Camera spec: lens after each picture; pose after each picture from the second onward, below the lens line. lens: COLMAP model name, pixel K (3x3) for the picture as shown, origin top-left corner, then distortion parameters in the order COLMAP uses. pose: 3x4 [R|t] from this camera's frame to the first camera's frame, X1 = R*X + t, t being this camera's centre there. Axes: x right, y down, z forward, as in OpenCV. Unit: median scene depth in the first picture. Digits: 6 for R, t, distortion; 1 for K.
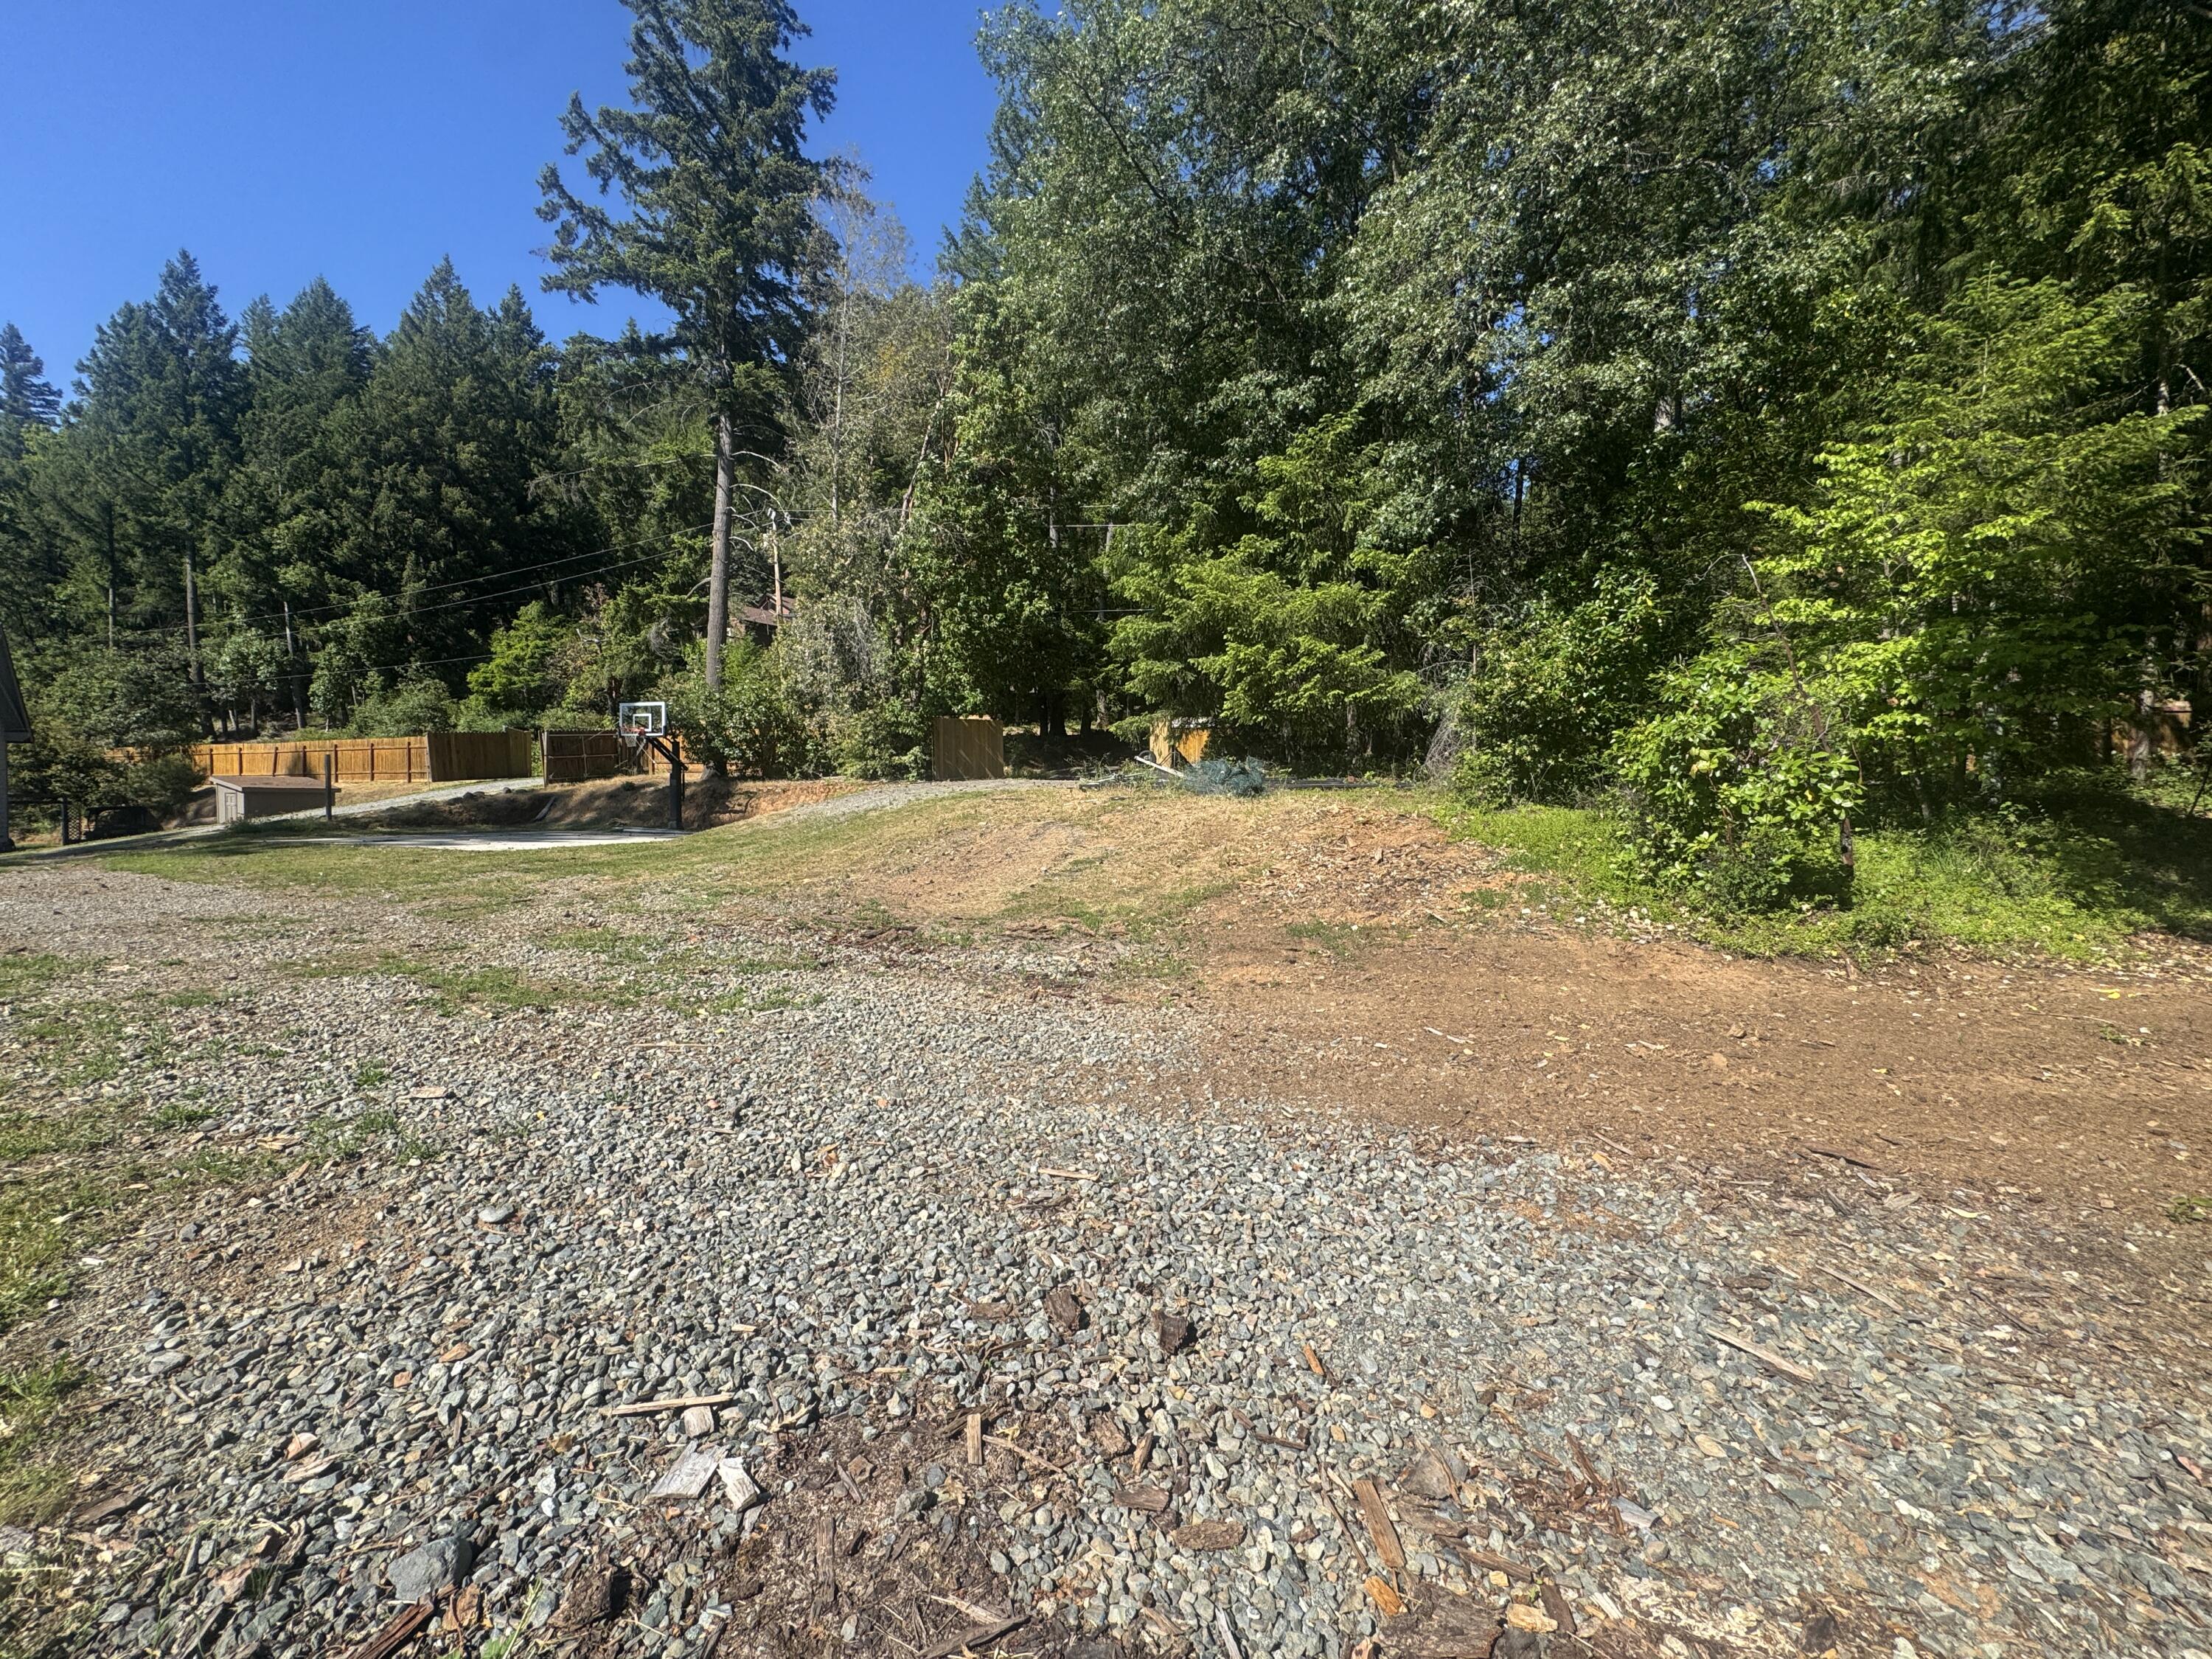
lens RADIAL K [[872.5, 0, 1097.8], [0, 872.5, 825.2], [0, 0, 1]] dist [0.015004, 0.000276]
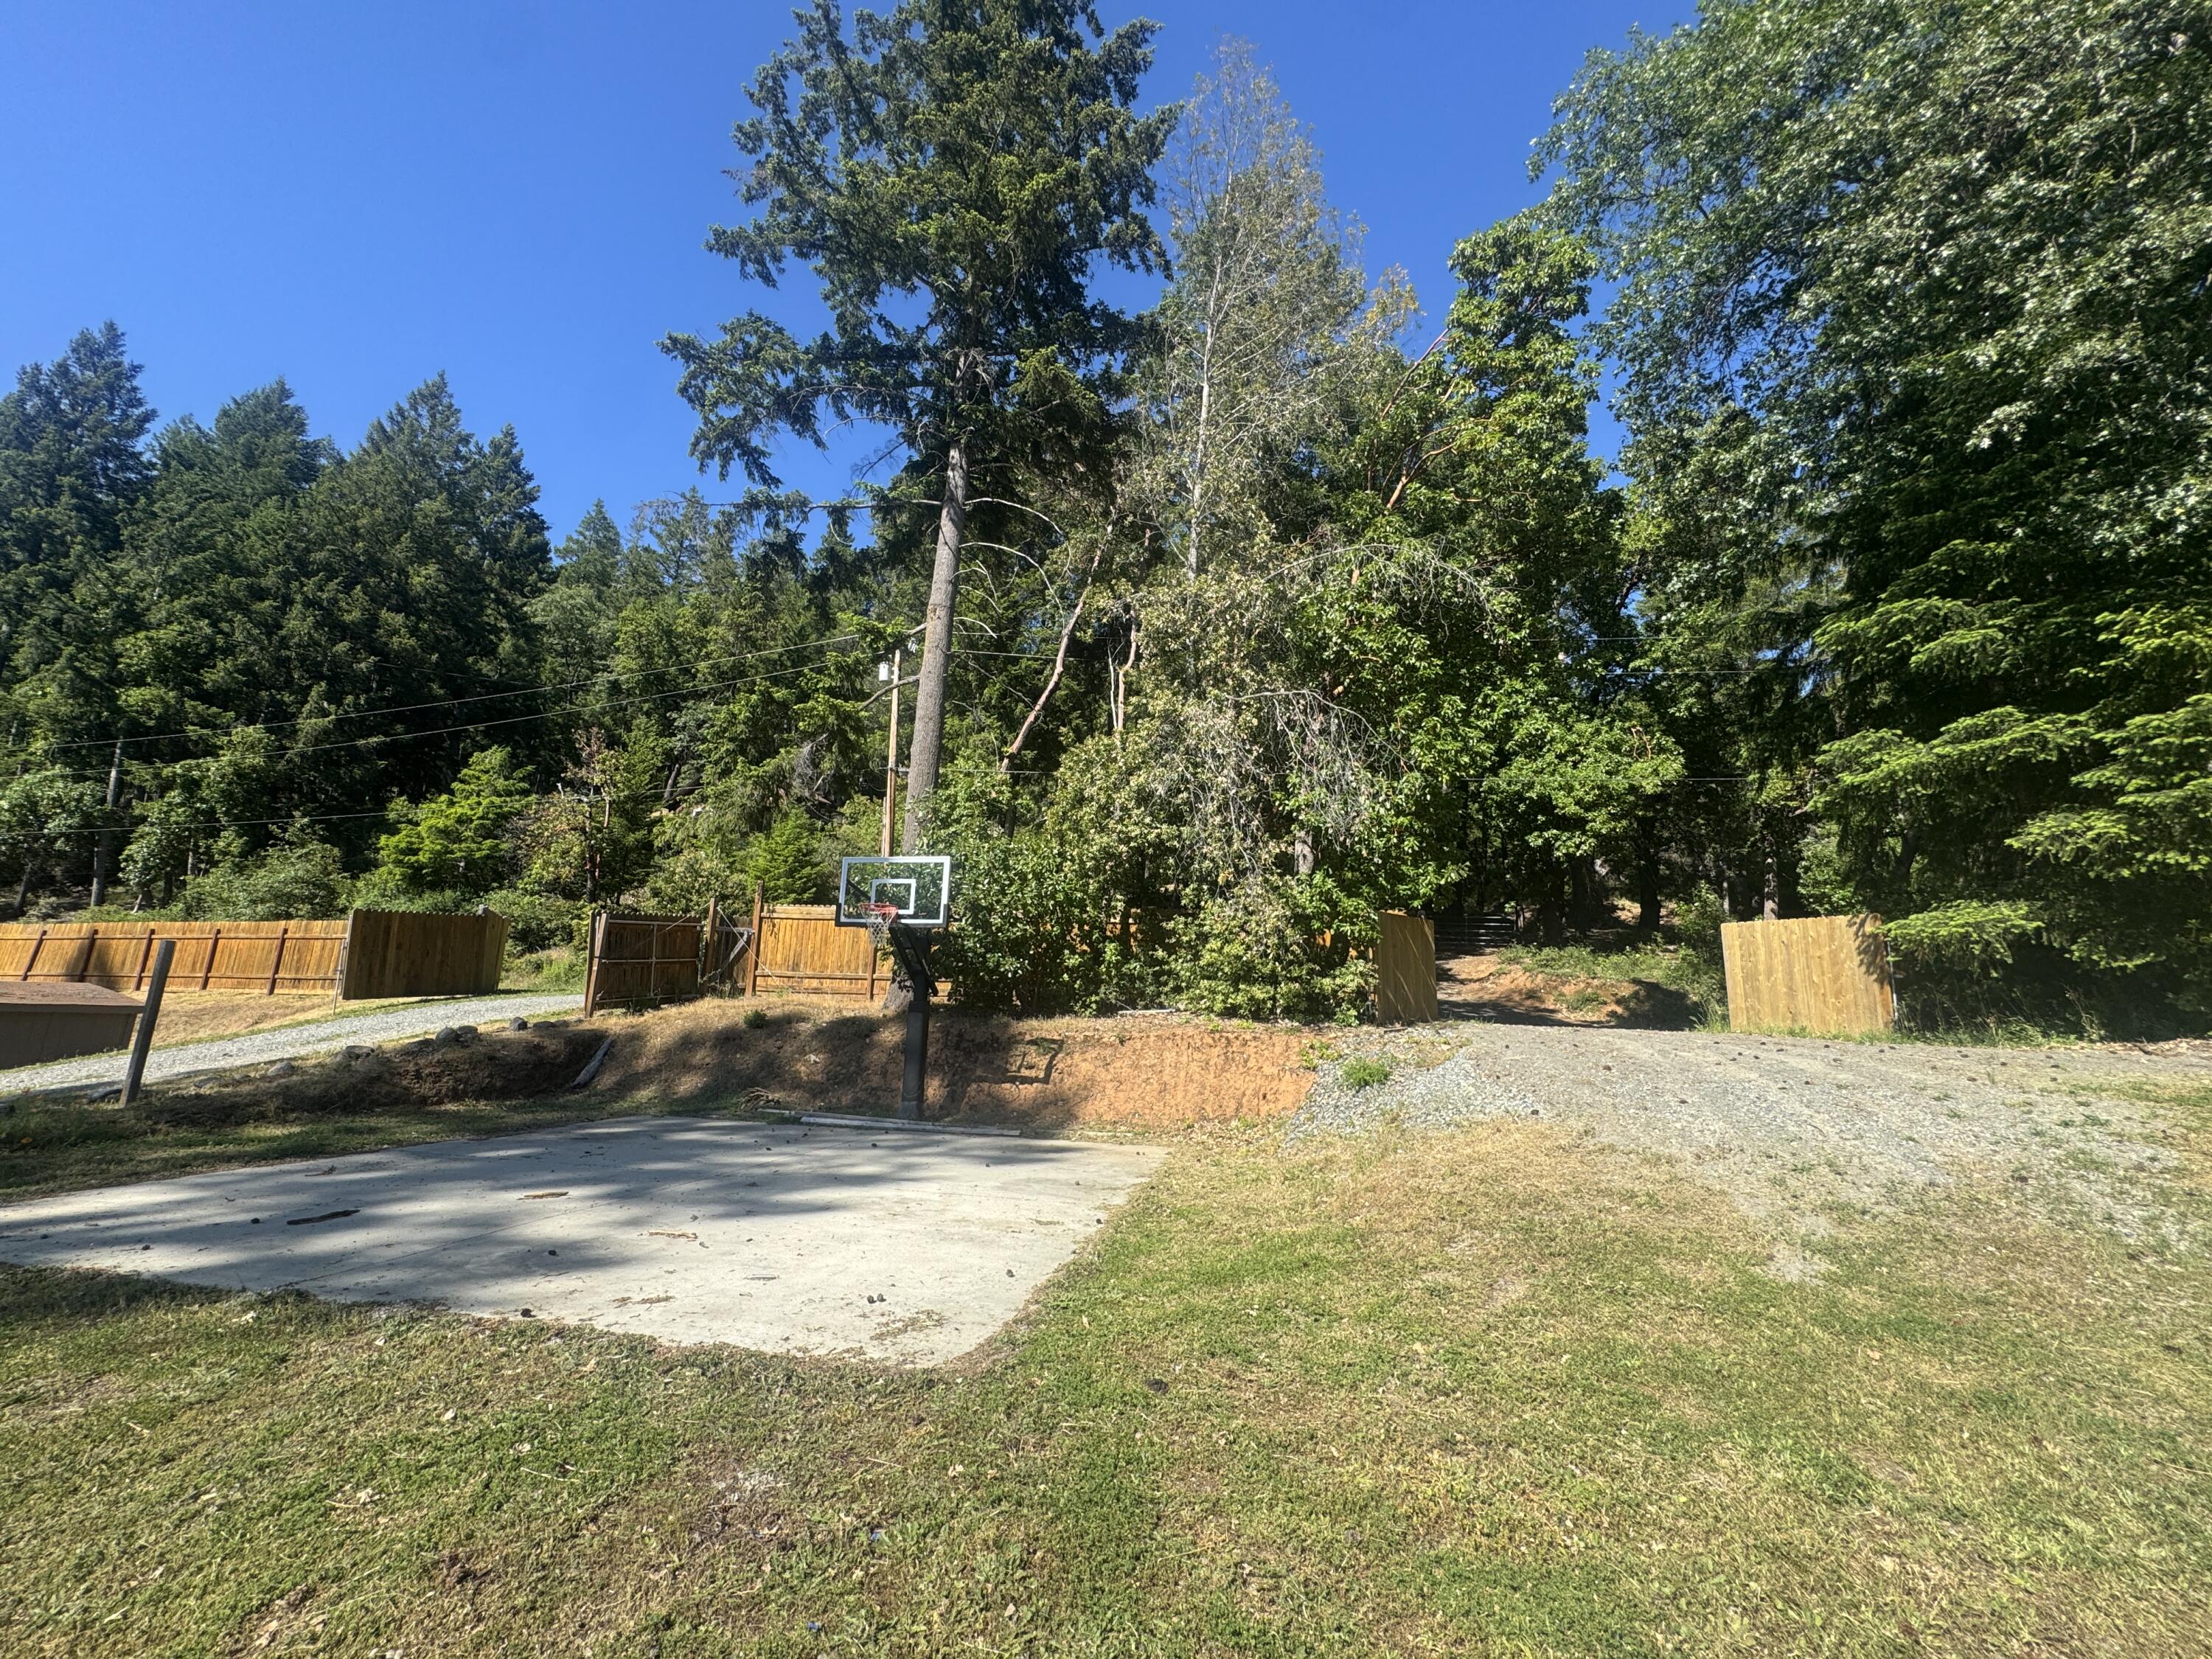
lens RADIAL K [[883.8, 0, 1106.2], [0, 883.8, 833.9], [0, 0, 1]] dist [-0.000838, -0.000374]
pose [[0.991270, 0.047619, 0.122951, -0.236291], [-0.017140, 0.971132, -0.237927, -0.017896], [-0.130732, 0.233742, 0.963470, 0.252603]]
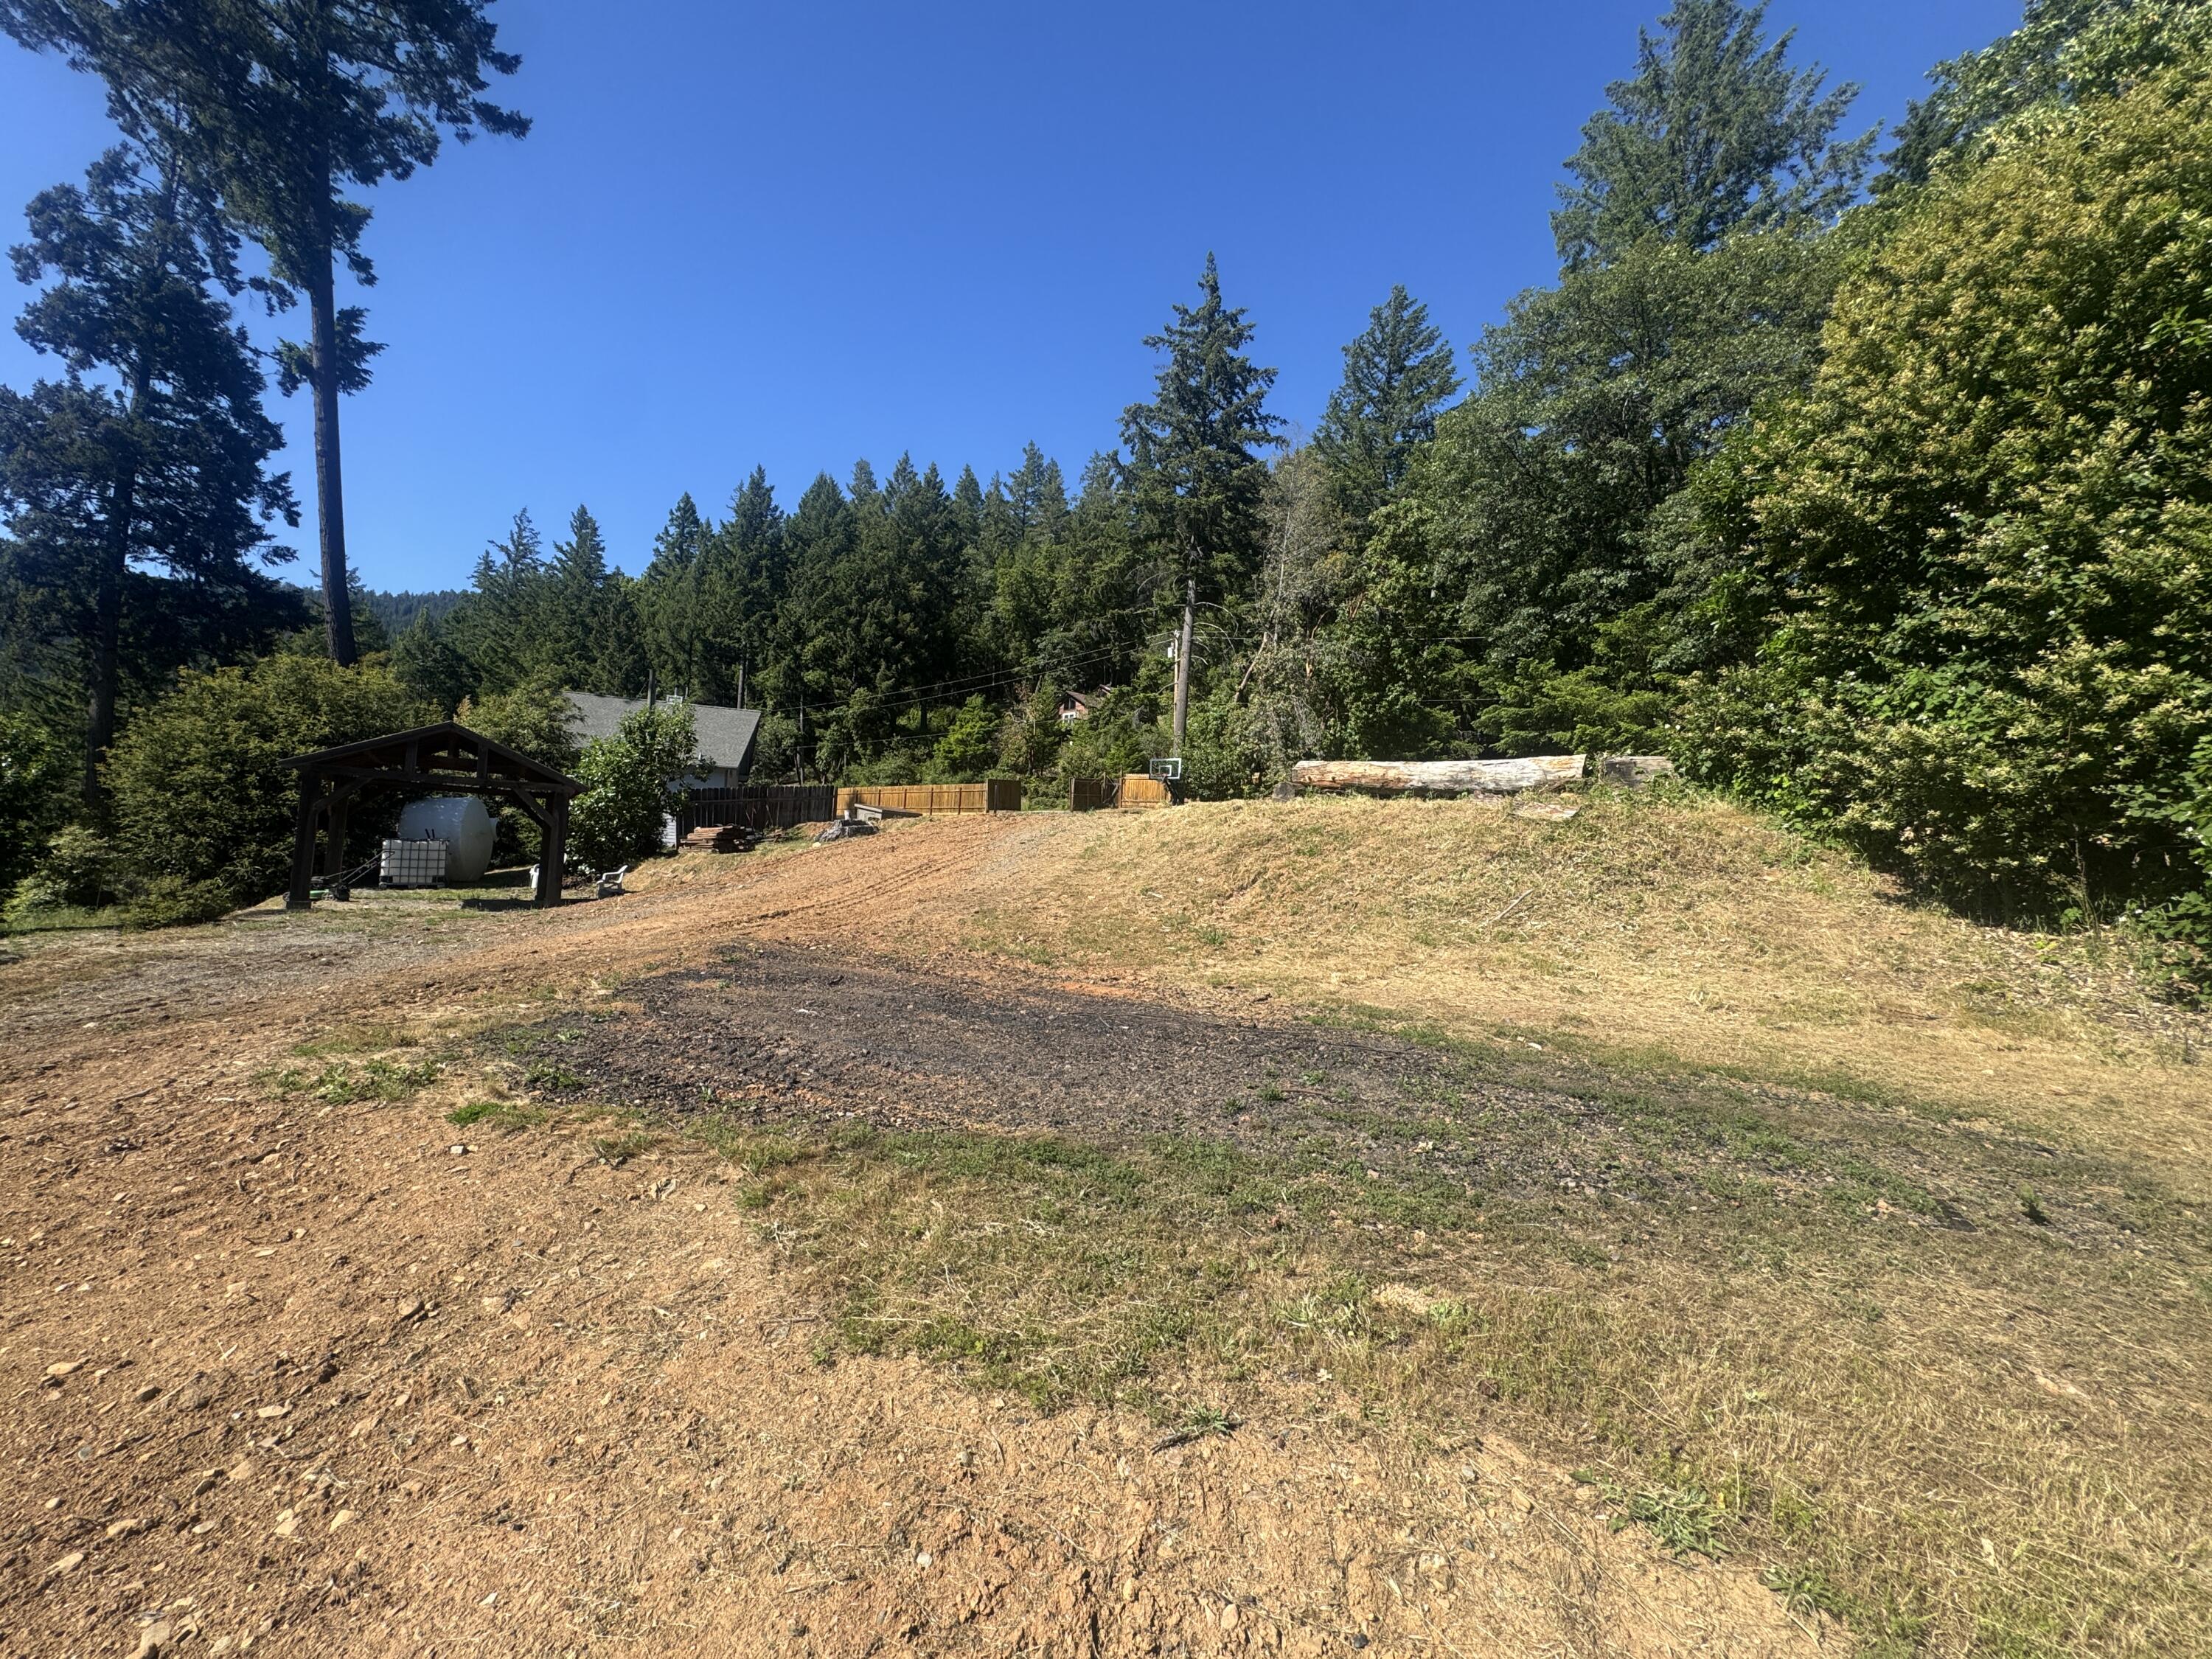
lens RADIAL K [[883.4, 0, 1125.0], [0, 883.4, 826.4], [0, 0, 1]] dist [-0.013261, 0.000054]
pose [[0.978702, 0.029879, -0.203100, -0.130436], [-0.048592, 0.994954, -0.087784, 0.068073], [0.199452, 0.095784, 0.975215, -0.311079]]
